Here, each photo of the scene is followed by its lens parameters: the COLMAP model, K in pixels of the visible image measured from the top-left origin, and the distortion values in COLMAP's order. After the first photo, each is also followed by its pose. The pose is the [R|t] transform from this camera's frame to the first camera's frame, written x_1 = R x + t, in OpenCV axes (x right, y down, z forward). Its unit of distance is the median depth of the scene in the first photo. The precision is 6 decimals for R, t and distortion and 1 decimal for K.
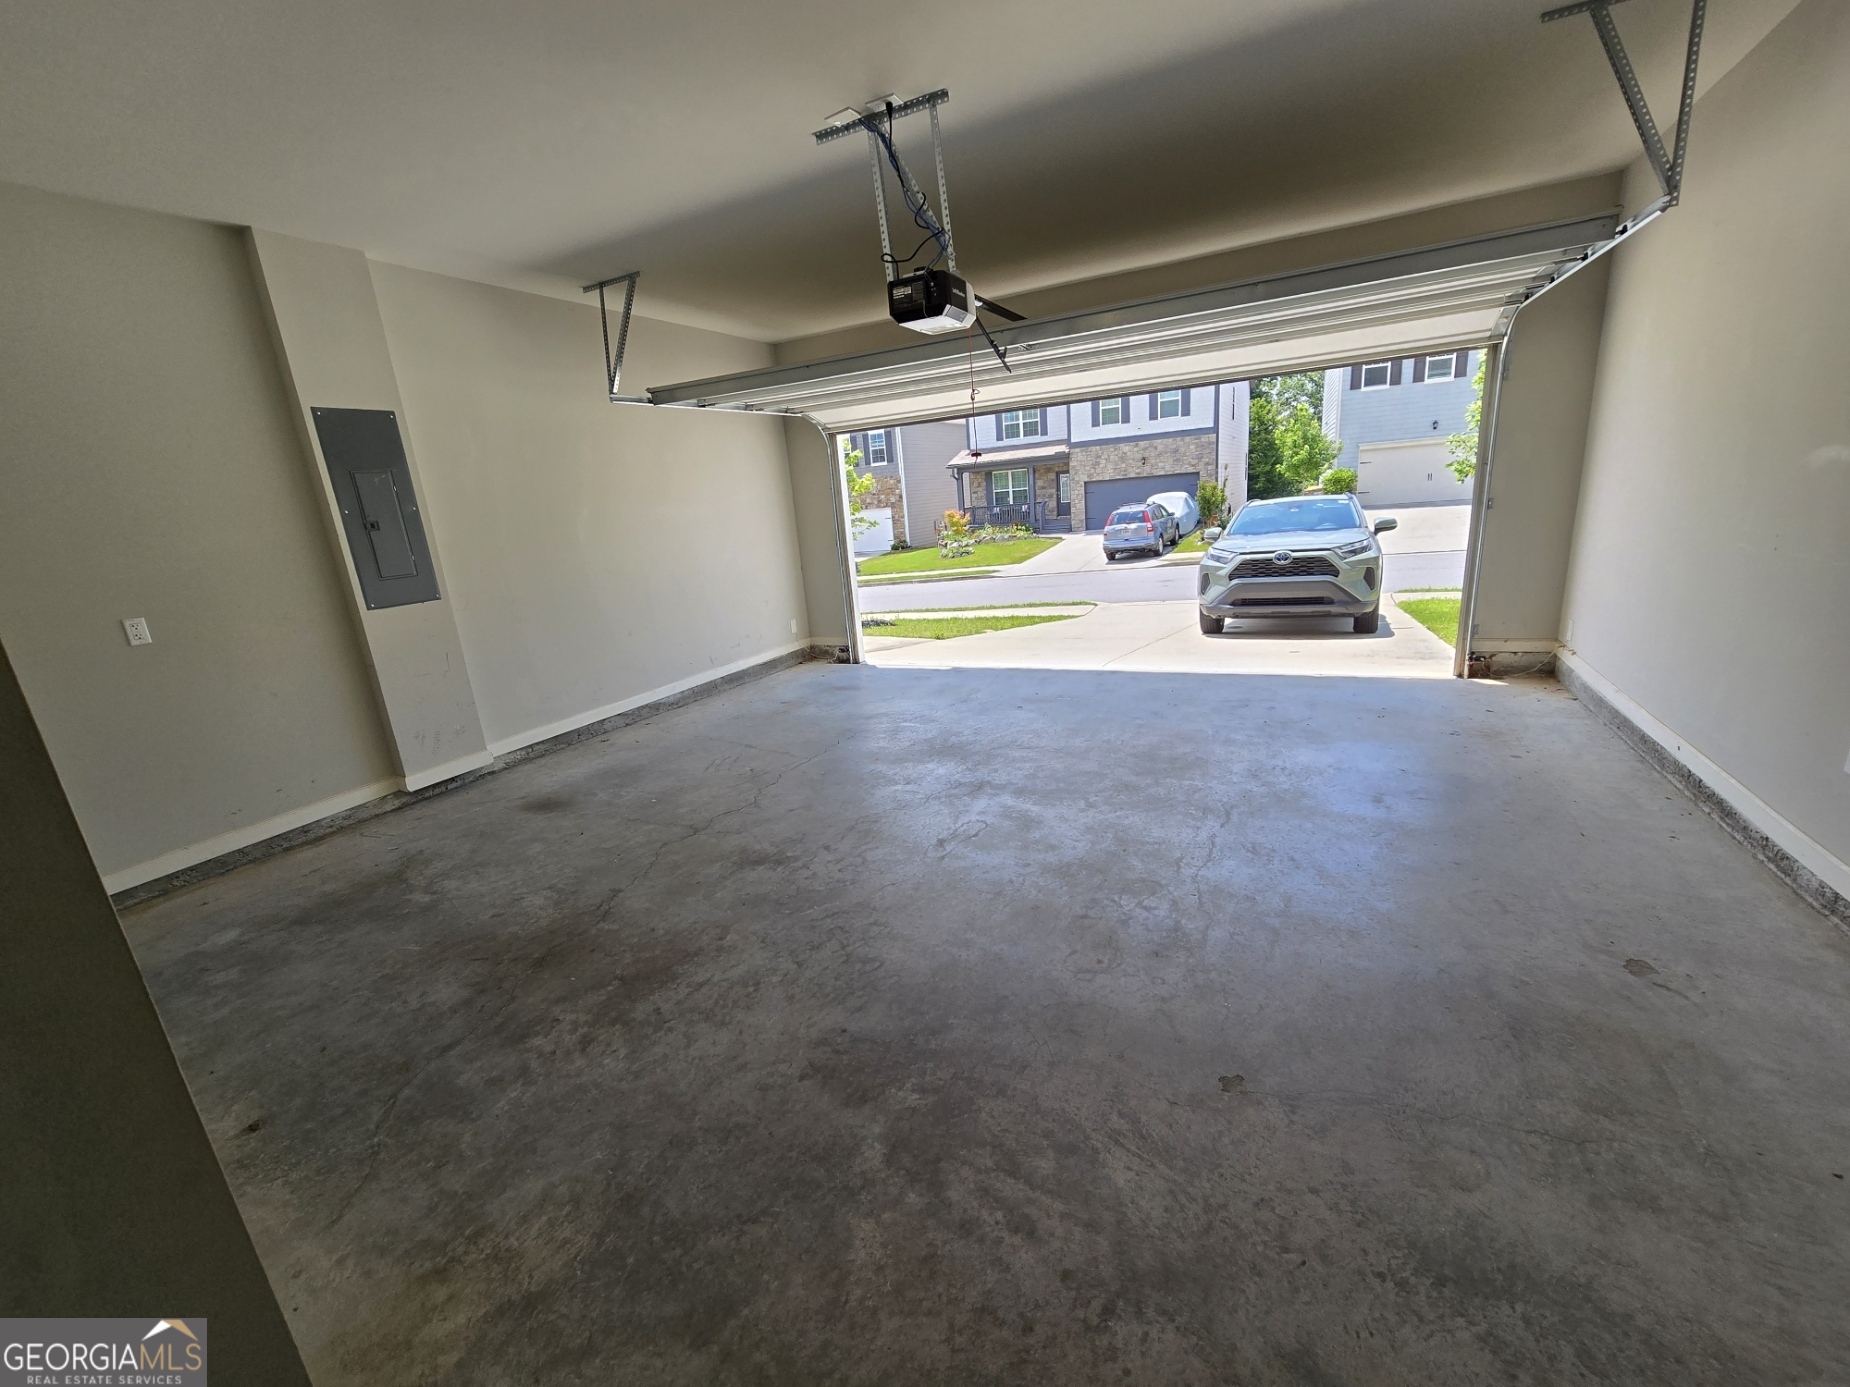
lens RADIAL K [[754.6, 0, 926.7], [0, 754.6, 696.6], [0, 0, 1]] dist [0.001434, 0.000128]
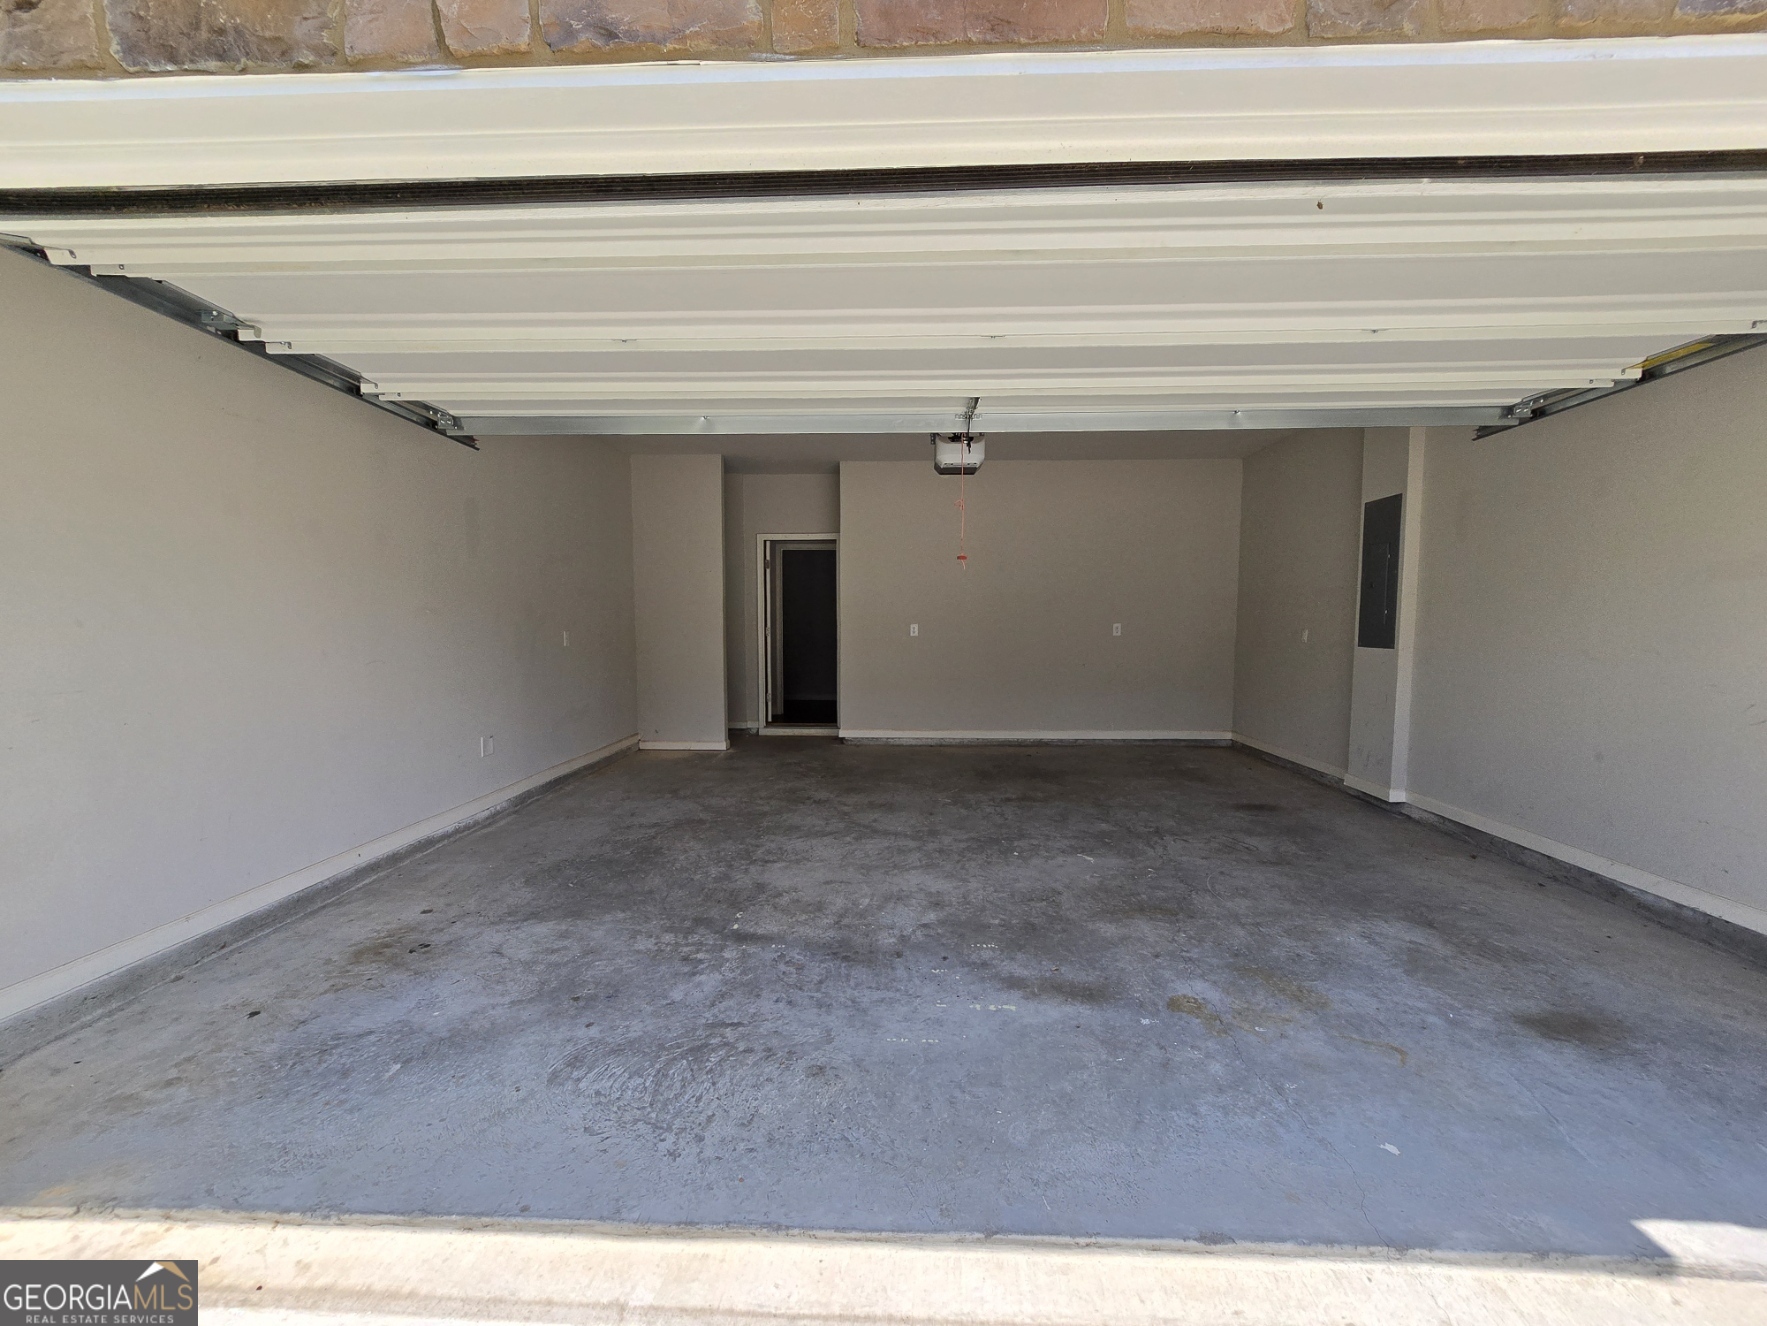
lens RADIAL K [[720.8, 0, 880.0], [0, 720.8, 666.1], [0, 0, 1]] dist [0.001434, 0.000128]
pose [[-0.904862, 0.108811, -0.411564, 0.432224], [-0.035751, 0.943943, 0.328166, -0.362150], [0.424201, 0.311659, -0.850249, 1.340241]]
